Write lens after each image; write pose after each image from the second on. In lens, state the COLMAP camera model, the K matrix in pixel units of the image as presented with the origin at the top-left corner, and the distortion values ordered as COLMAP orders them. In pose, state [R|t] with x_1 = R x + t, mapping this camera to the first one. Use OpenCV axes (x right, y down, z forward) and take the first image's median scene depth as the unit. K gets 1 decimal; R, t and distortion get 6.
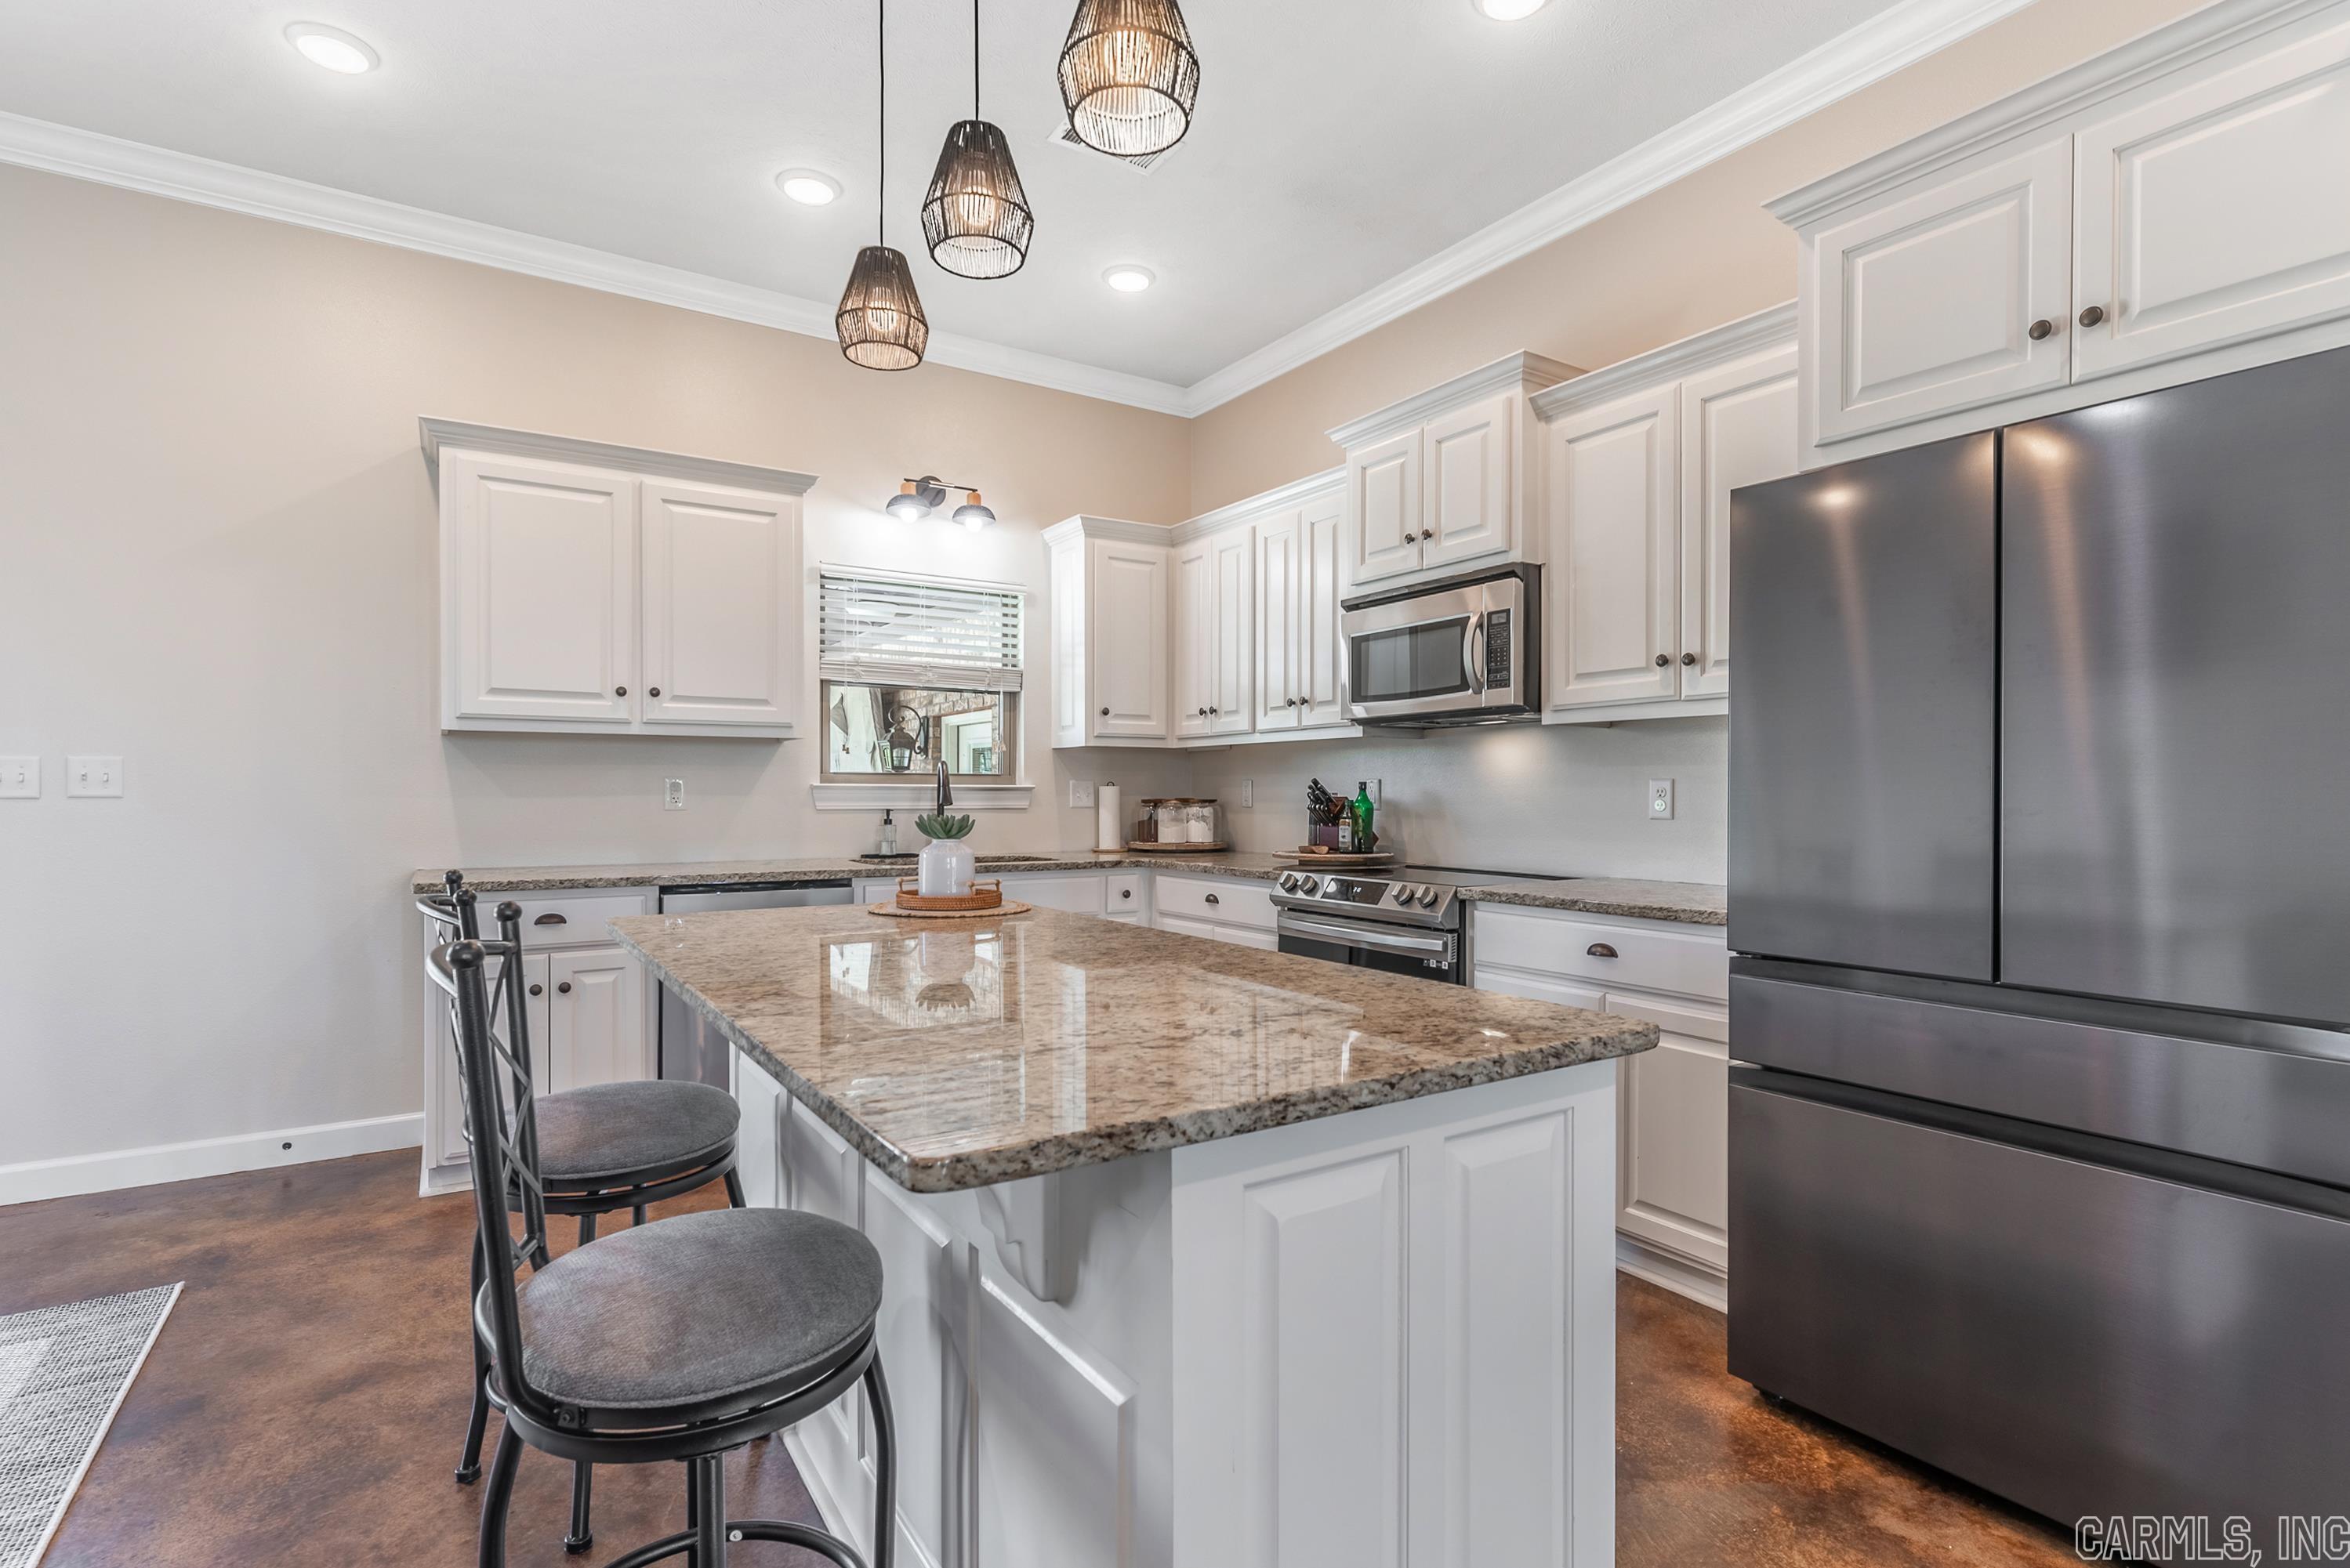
lens RADIAL K [[1125.8, 0, 1156.7], [0, 1125.8, 787.2], [0, 0, 1]] dist [-0.004546, -0.001336]
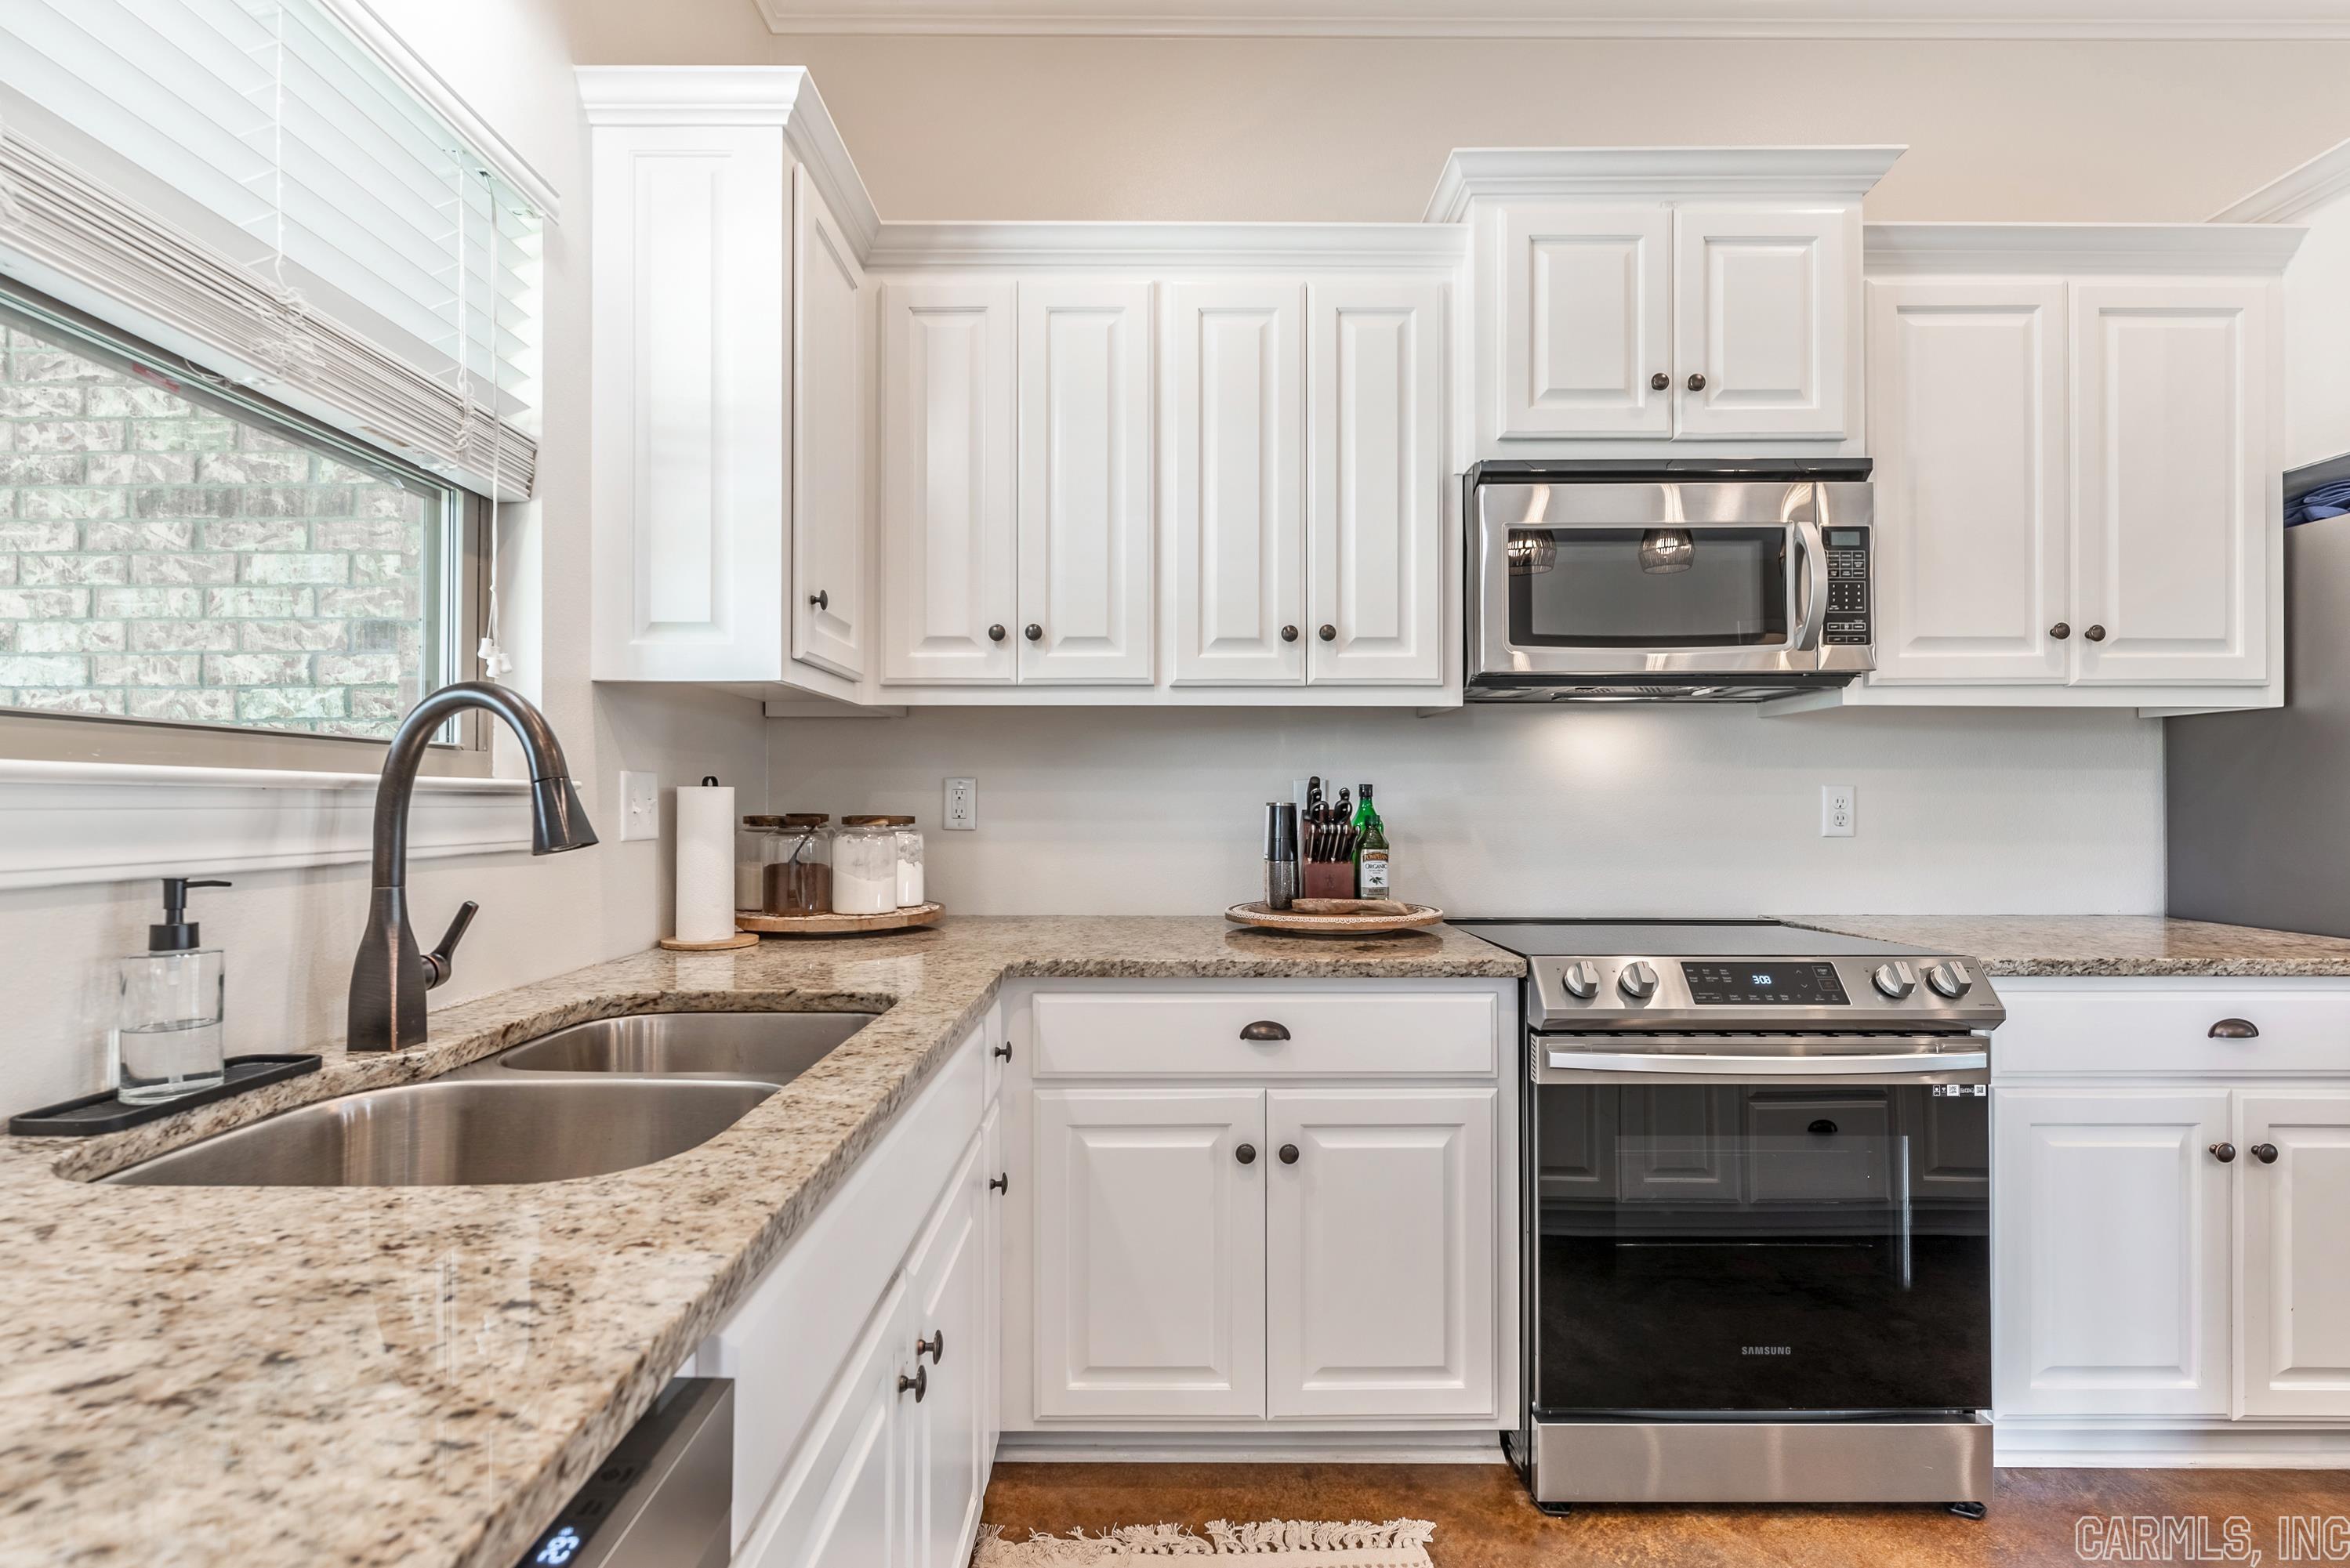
lens RADIAL K [[1084.3, 0, 1161.5], [0, 1084.3, 788.9], [0, 0, 1]] dist [0.004373, 0.000239]
pose [[0.529740, 0.009872, 0.848102, -0.389584], [-0.005344, 0.999951, -0.008301, 0.003258], [-0.848143, -0.000135, 0.529767, 0.874929]]
